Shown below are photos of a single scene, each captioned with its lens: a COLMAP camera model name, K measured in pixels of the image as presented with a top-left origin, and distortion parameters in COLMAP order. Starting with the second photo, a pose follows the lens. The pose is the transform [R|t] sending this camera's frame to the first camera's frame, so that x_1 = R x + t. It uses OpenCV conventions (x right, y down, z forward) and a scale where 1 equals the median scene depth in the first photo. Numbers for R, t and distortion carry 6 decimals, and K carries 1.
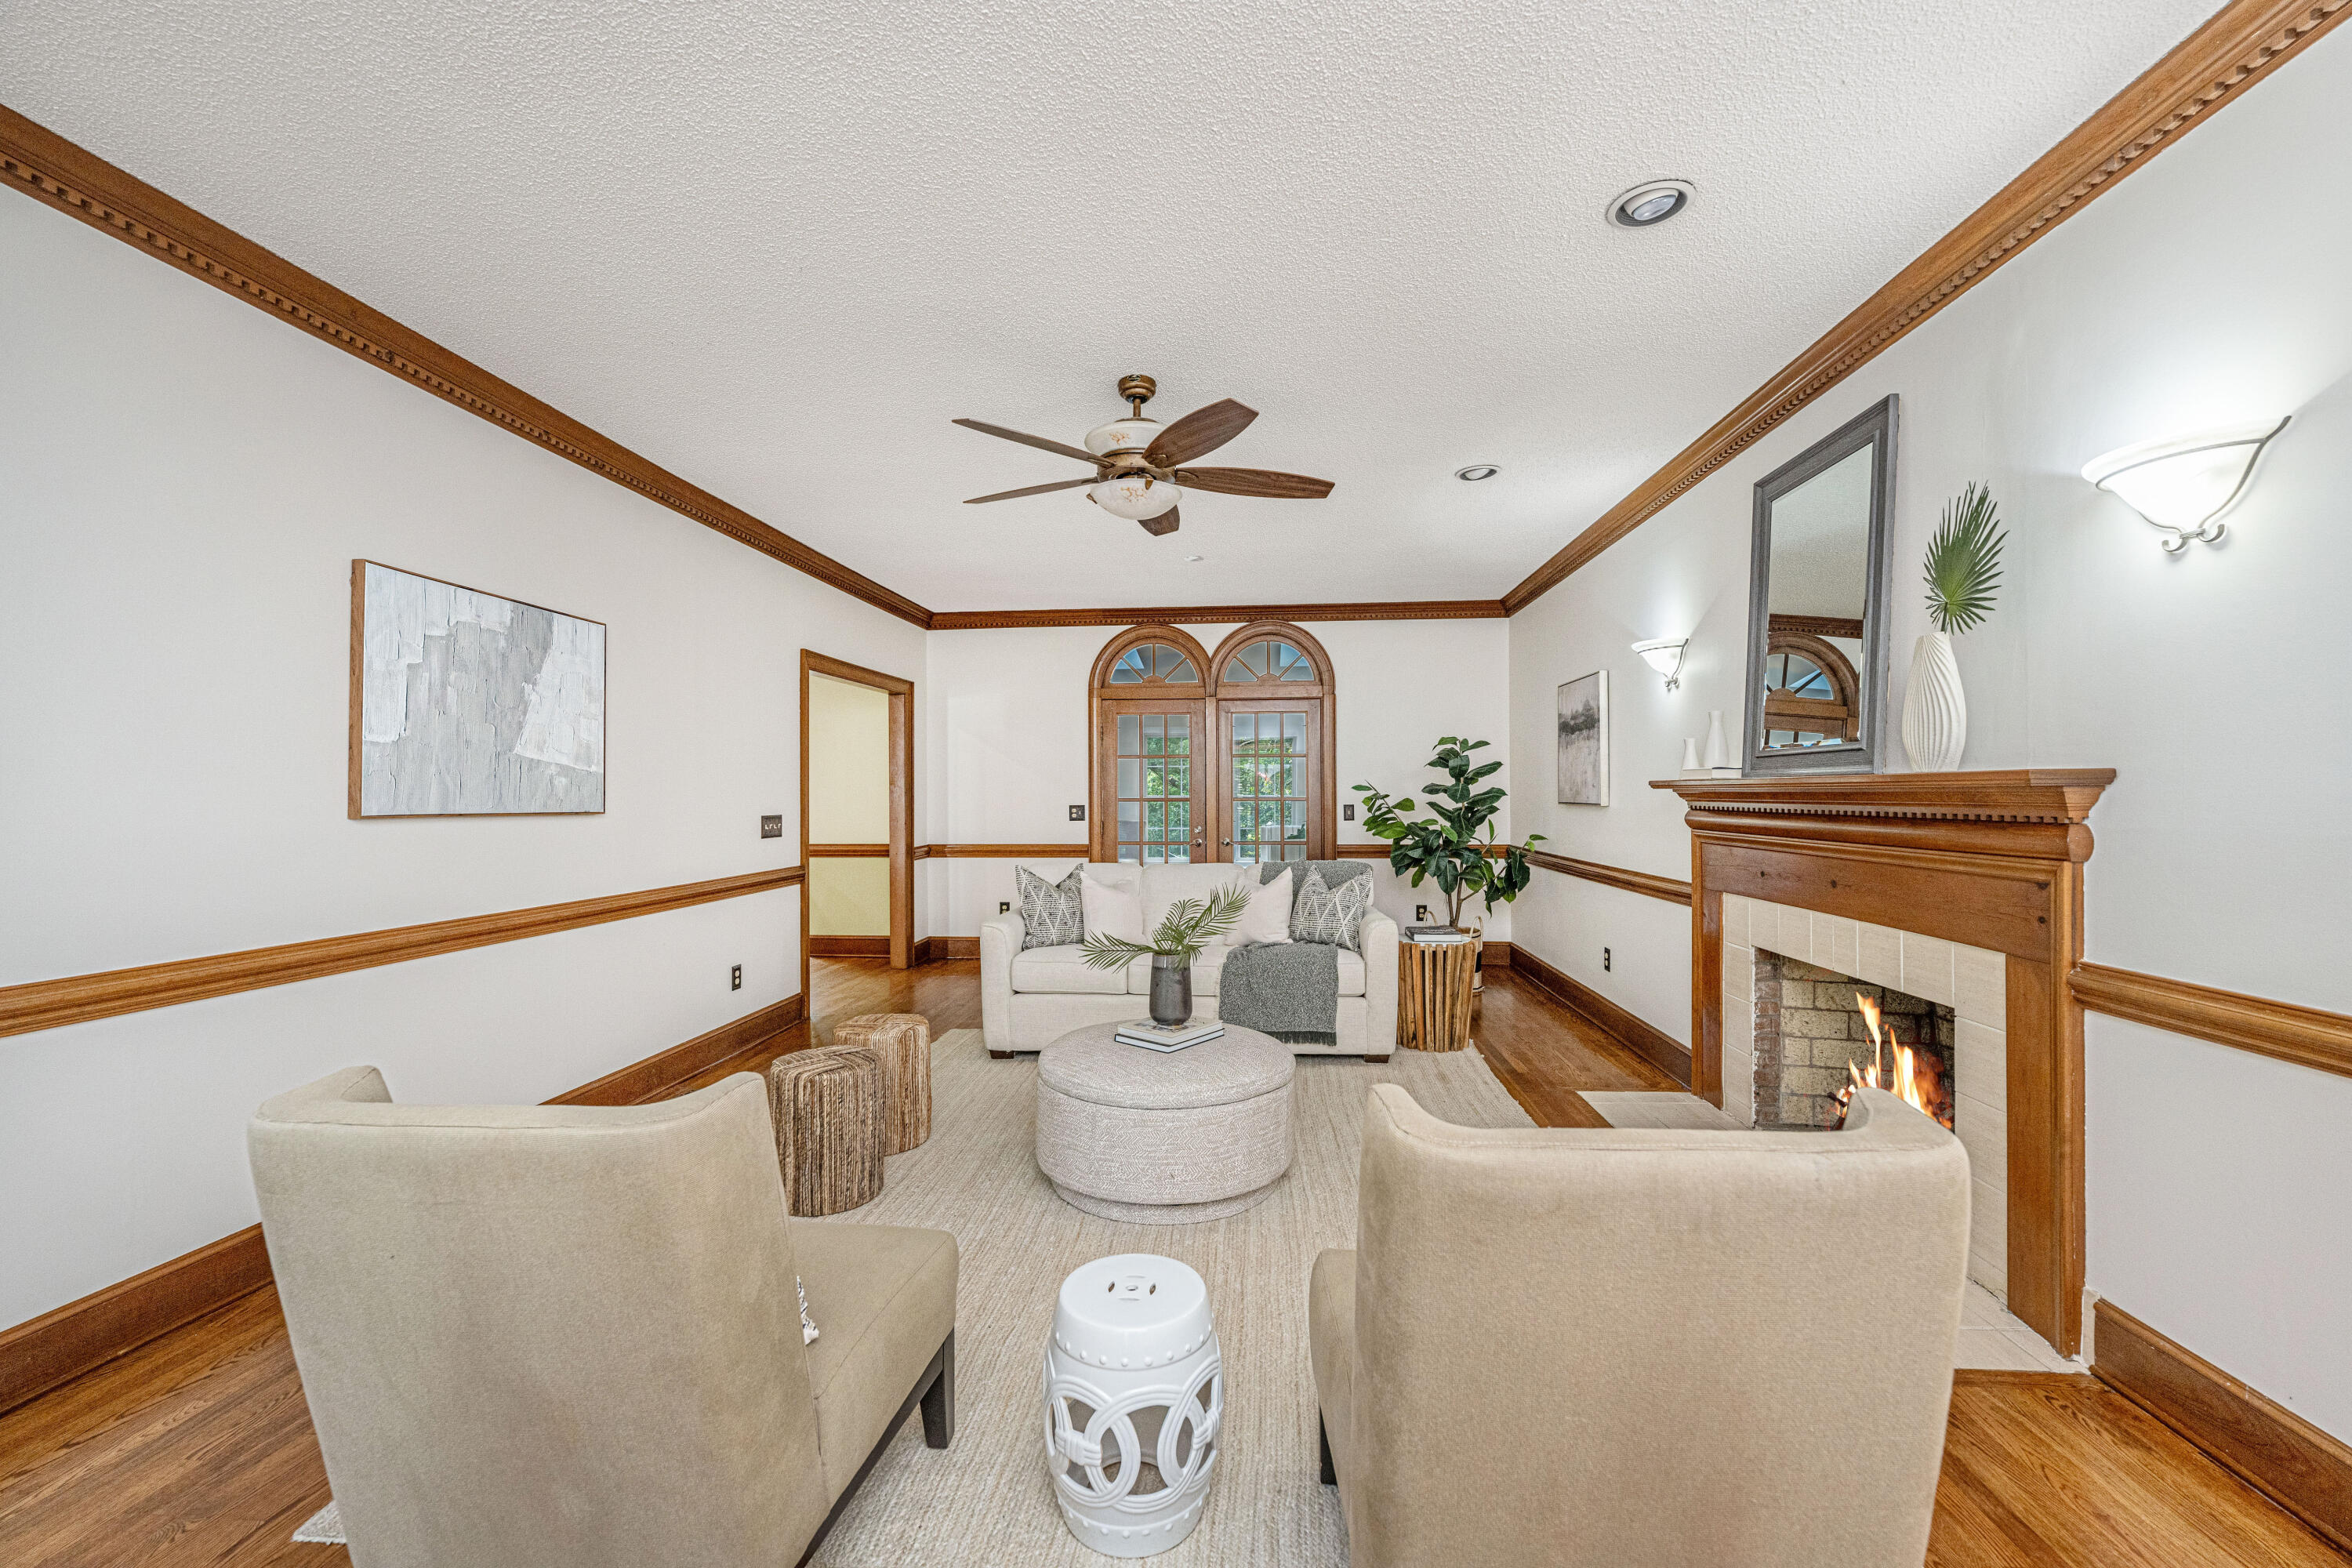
lens RADIAL K [[929.6, 0, 1176.0], [0, 929.6, 784.0], [0, 0, 1]] dist [0.000086, -0.000094]
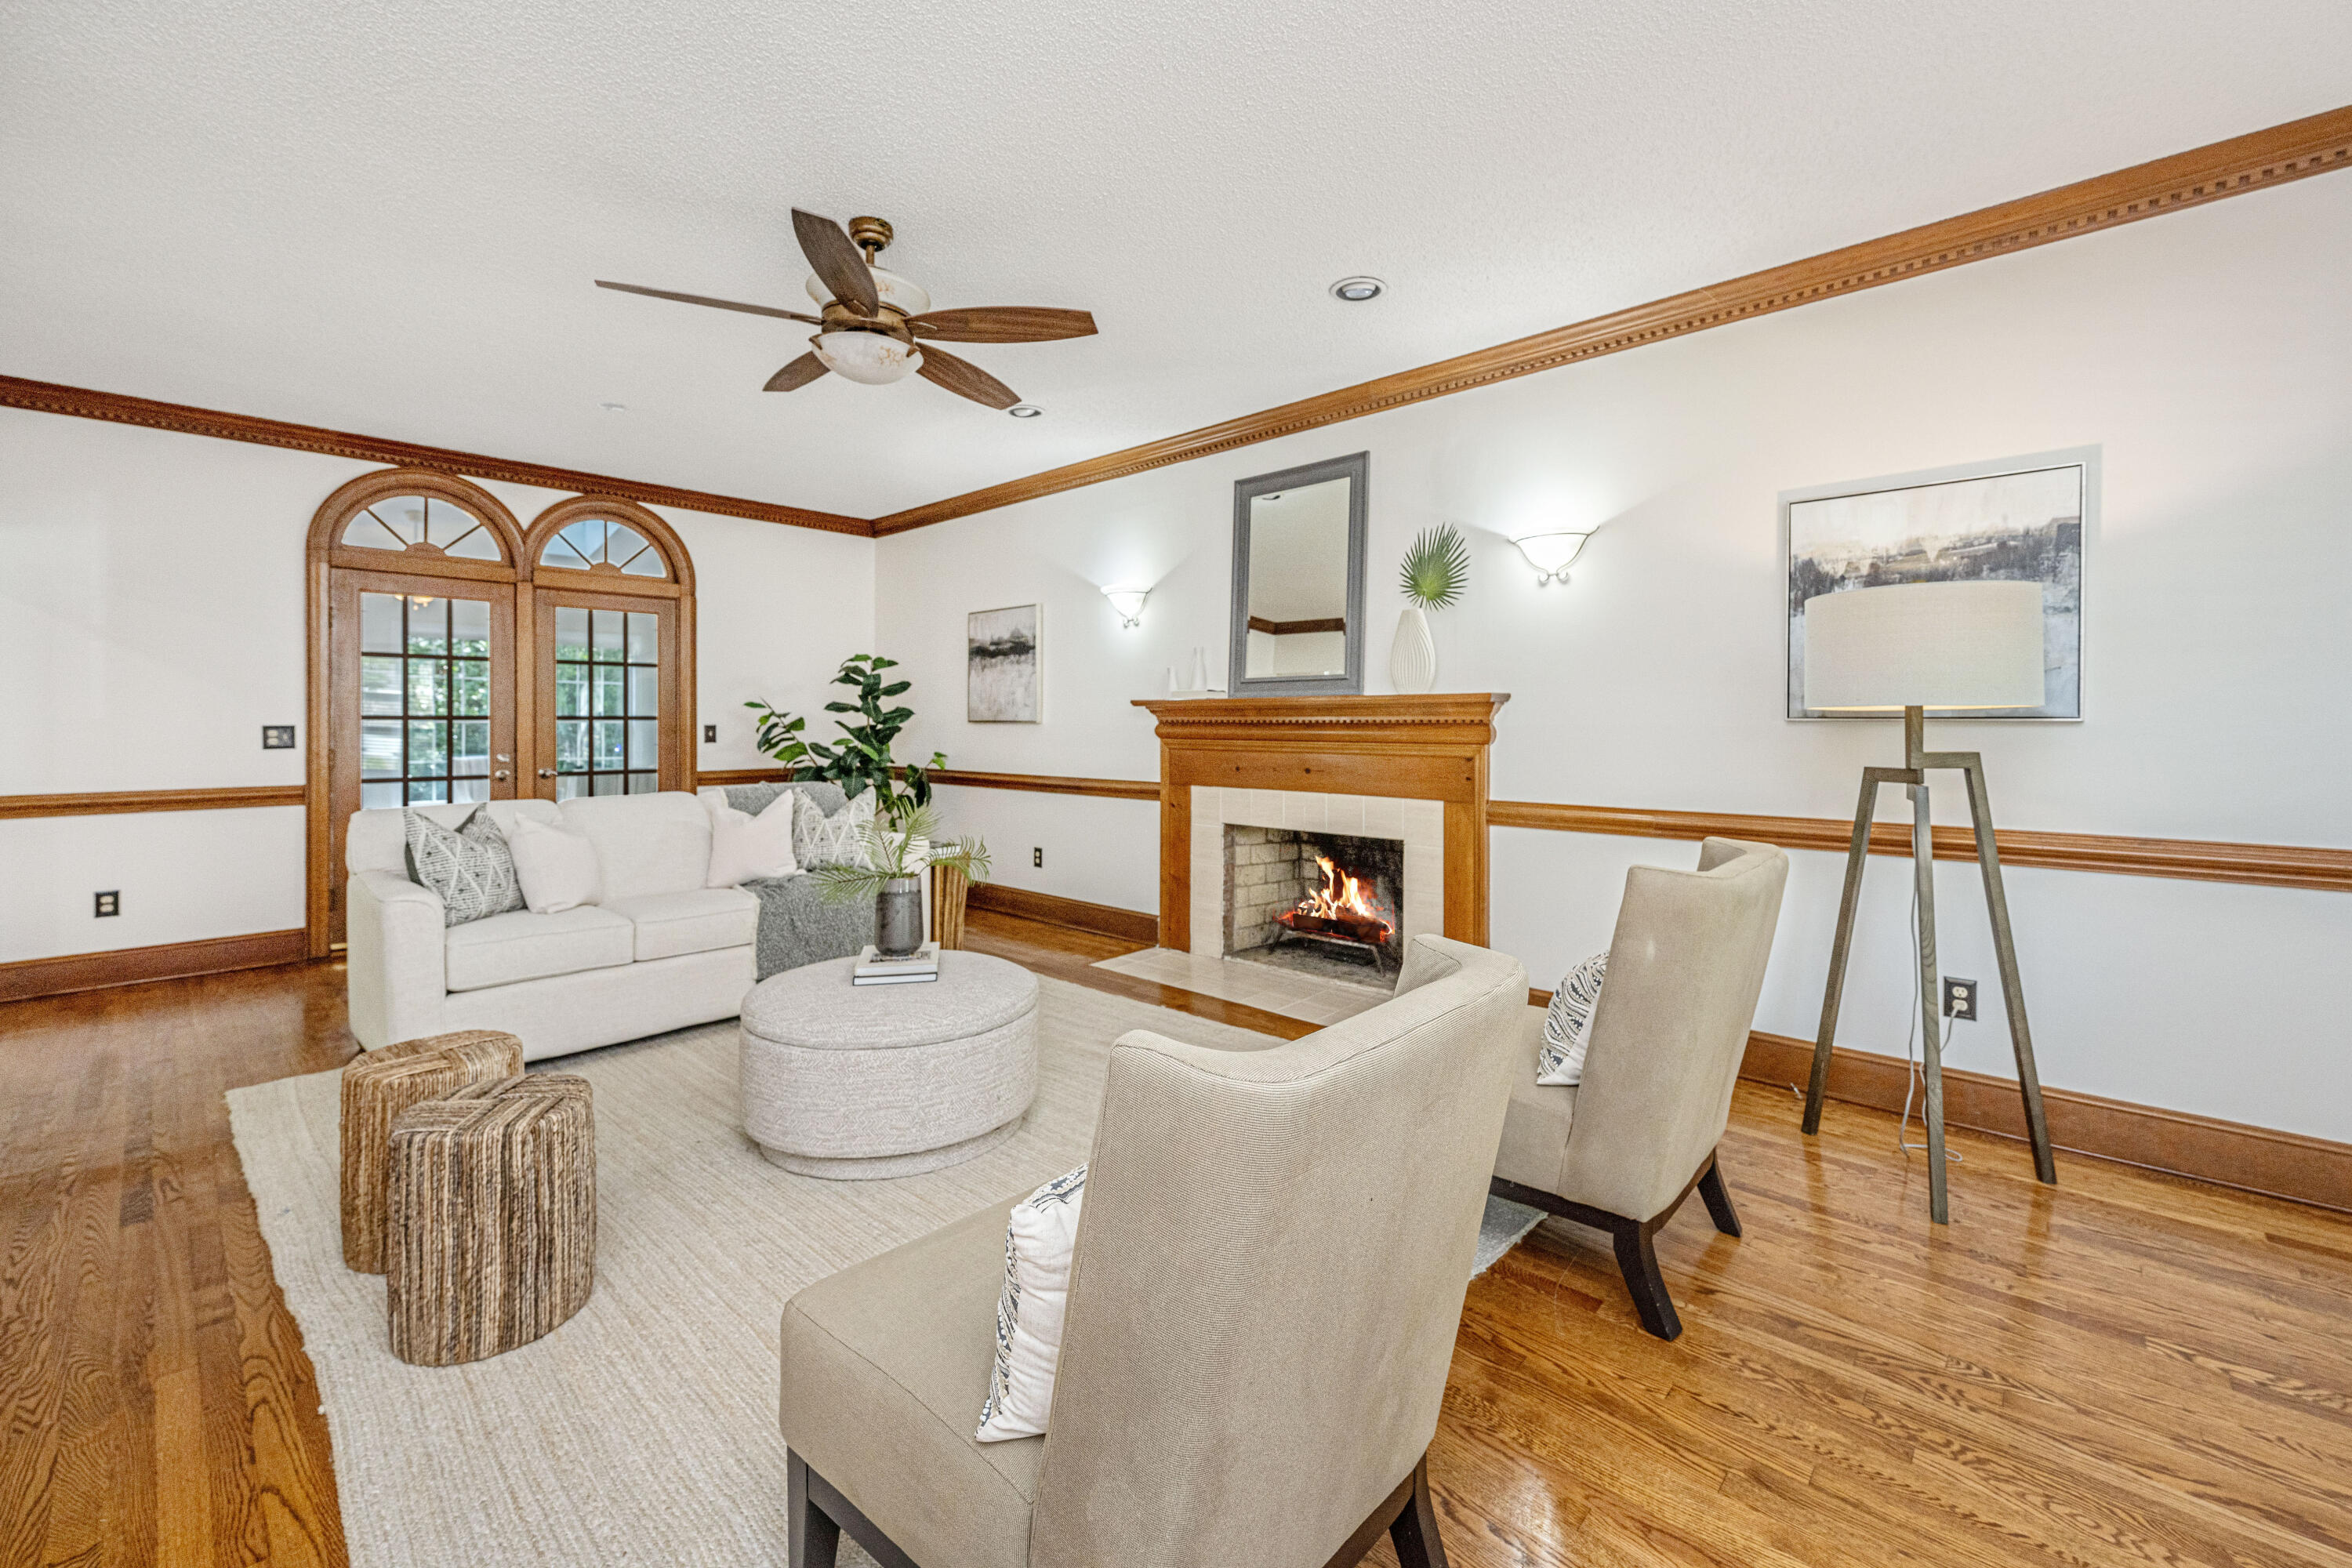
lens RADIAL K [[976.4, 0, 1168.6], [0, 976.4, 720.9], [0, 0, 1]] dist [-0.001002, -0.000452]
pose [[0.611021, 0.005163, 0.791598, -0.528625], [-0.010403, 0.999945, 0.001508, 0.023859], [-0.791546, -0.009157, 0.611041, 0.193519]]
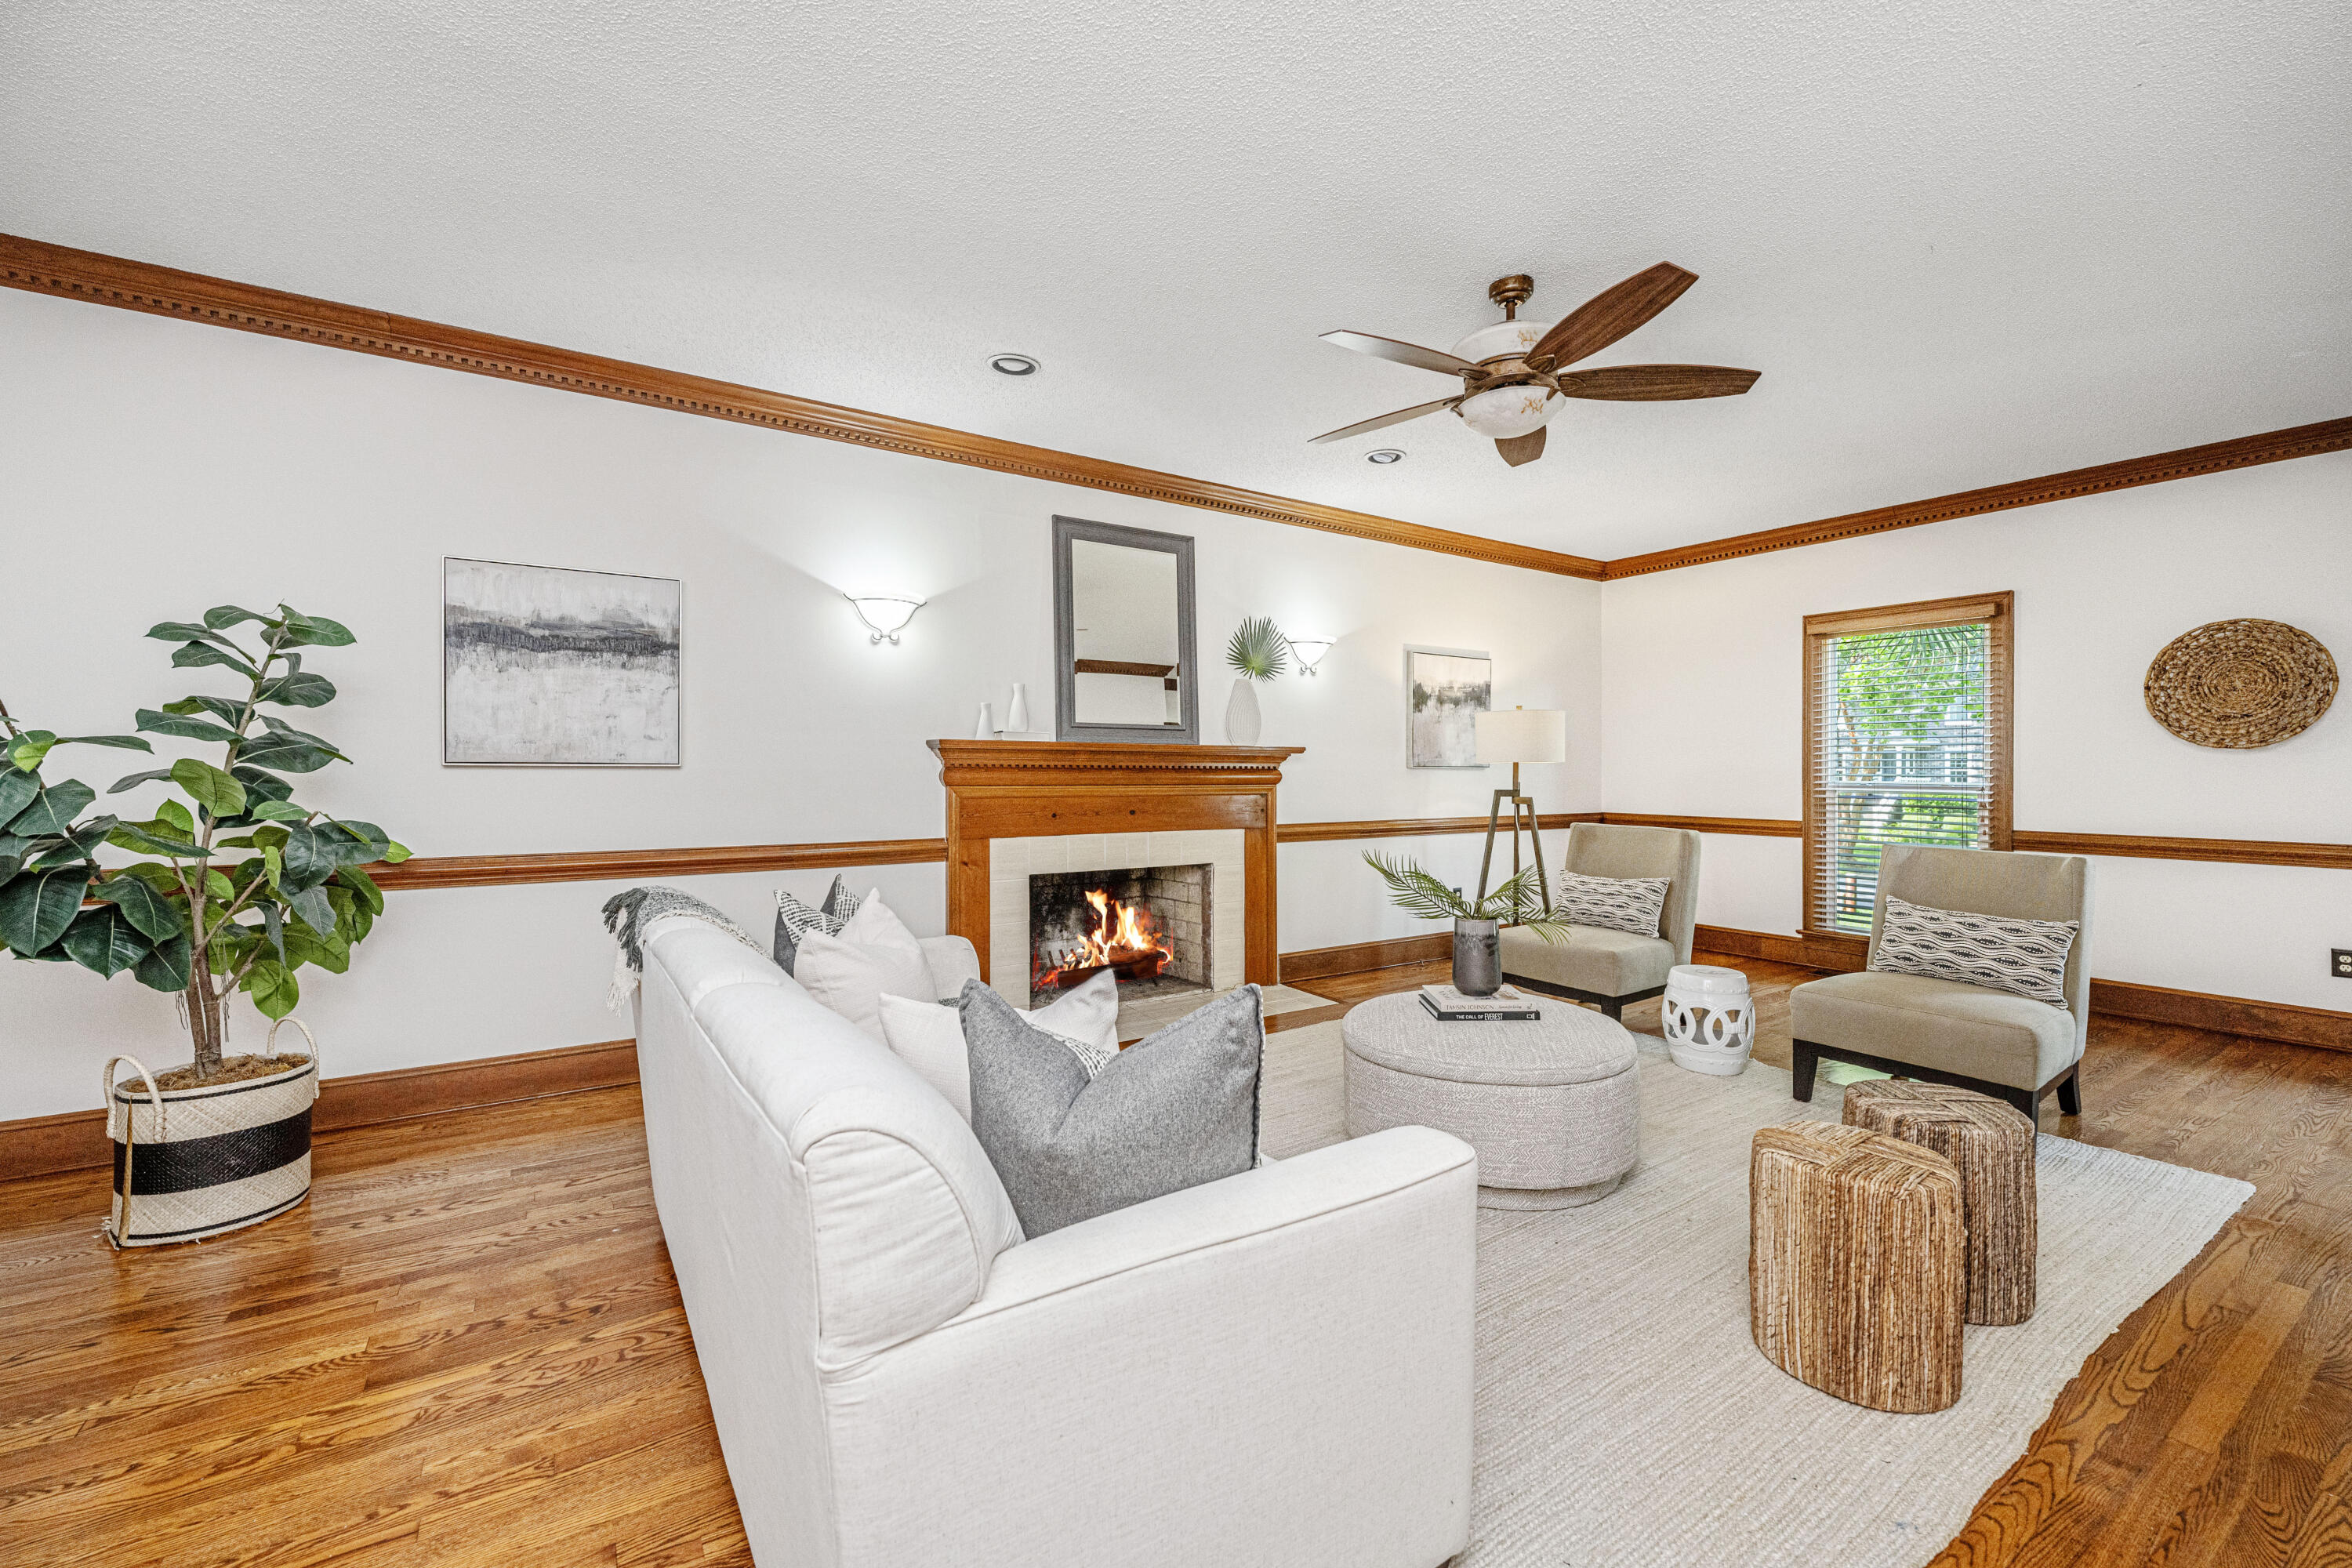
lens RADIAL K [[943.8, 0, 1194.5], [0, 943.8, 775.5], [0, 0, 1]] dist [-0.000365, 0.000000]
pose [[-0.632980, -0.001197, 0.774167, -0.490569], [-0.007822, 0.999958, -0.004849, 0.042042], [-0.774128, -0.009125, -0.632963, 1.576470]]
